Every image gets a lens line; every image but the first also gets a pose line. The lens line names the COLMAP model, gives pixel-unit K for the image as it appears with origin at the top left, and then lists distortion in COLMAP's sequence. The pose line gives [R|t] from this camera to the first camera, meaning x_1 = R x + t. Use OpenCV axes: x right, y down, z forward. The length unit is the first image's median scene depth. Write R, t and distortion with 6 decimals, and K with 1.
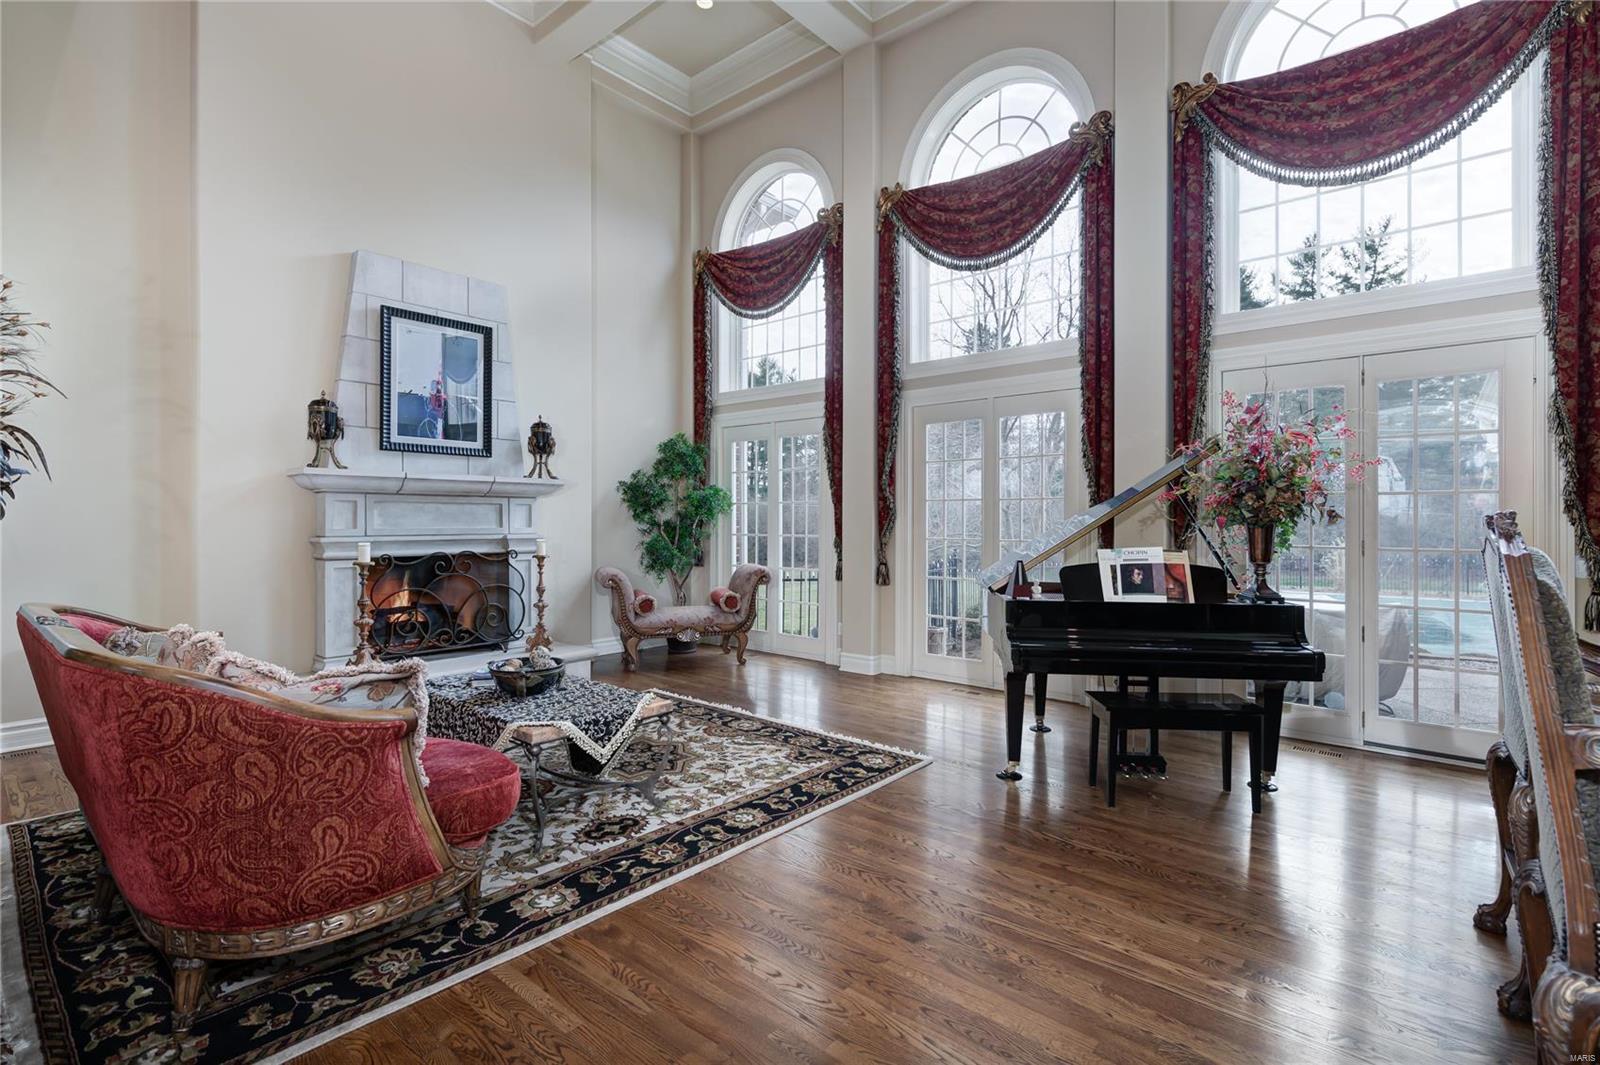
lens RADIAL K [[742.1, 0, 824.9], [0, 742.1, 524.4], [0, 0, 1]] dist [0.004214, -0.000826]
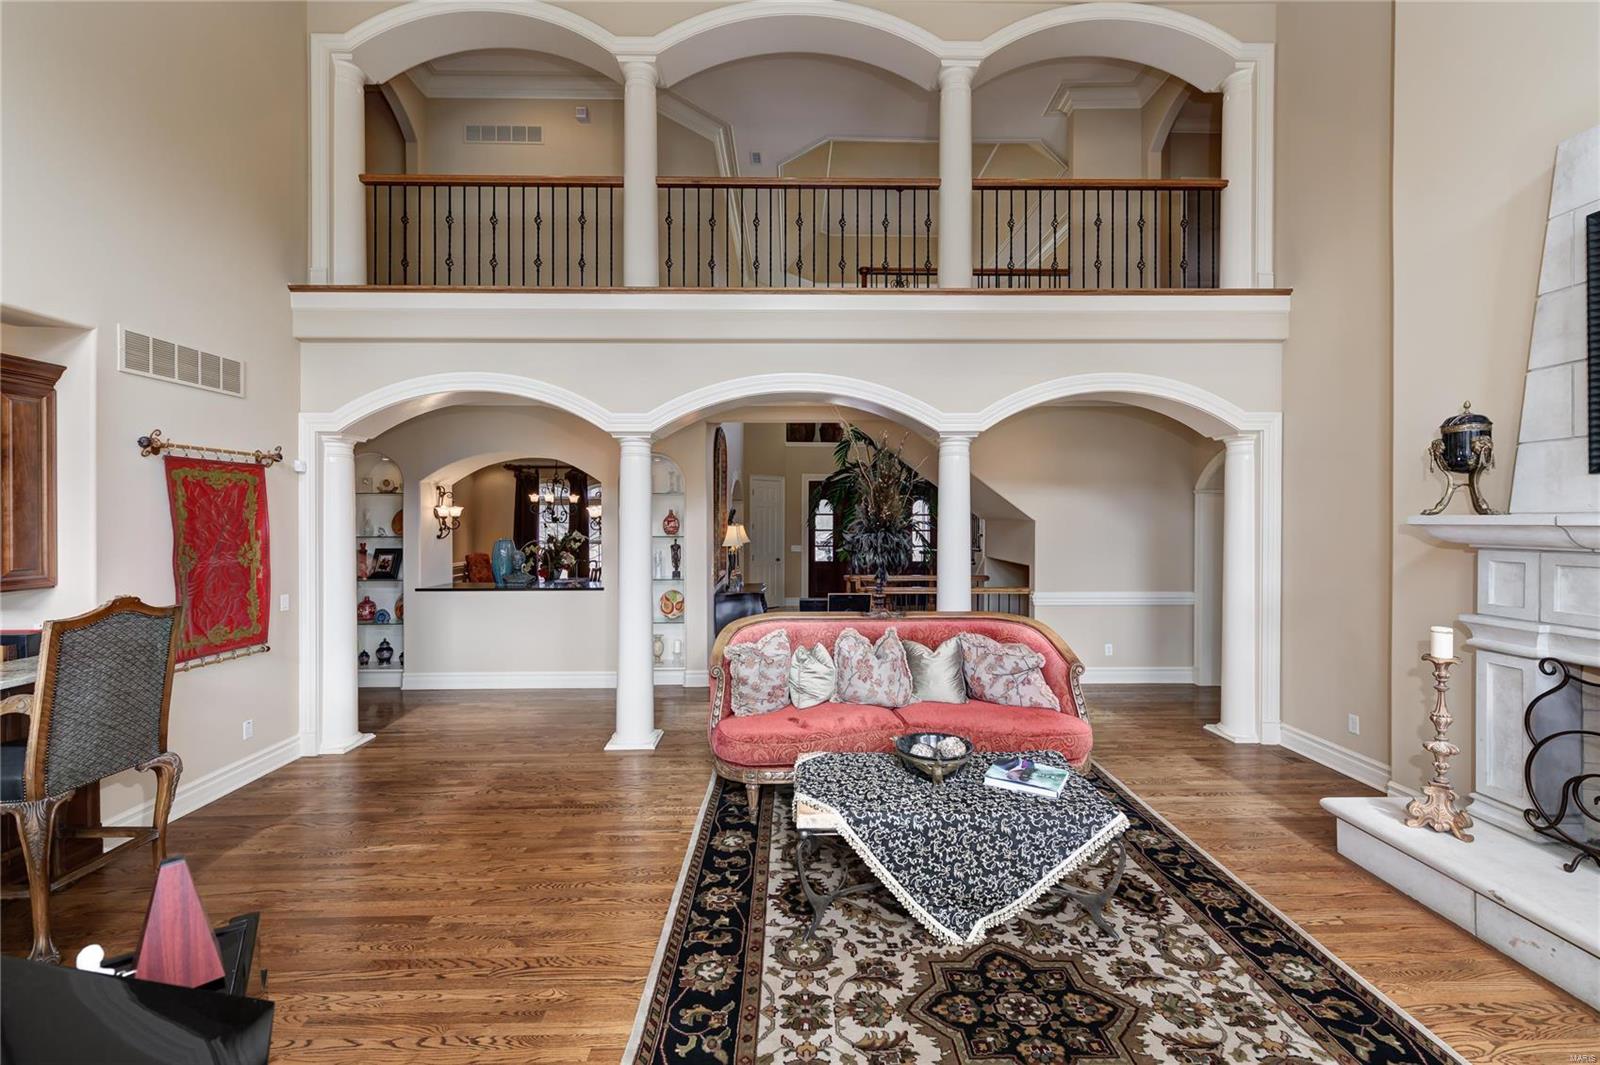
lens RADIAL K [[666.4, 0, 810.0], [0, 666.4, 521.4], [0, 0, 1]] dist [-0.002031, 0.000120]
pose [[-0.761445, 0.002374, -0.648226, 0.248418], [-0.003132, 0.999968, 0.007341, -0.094002], [0.648222, 0.007620, -0.761413, 1.429900]]
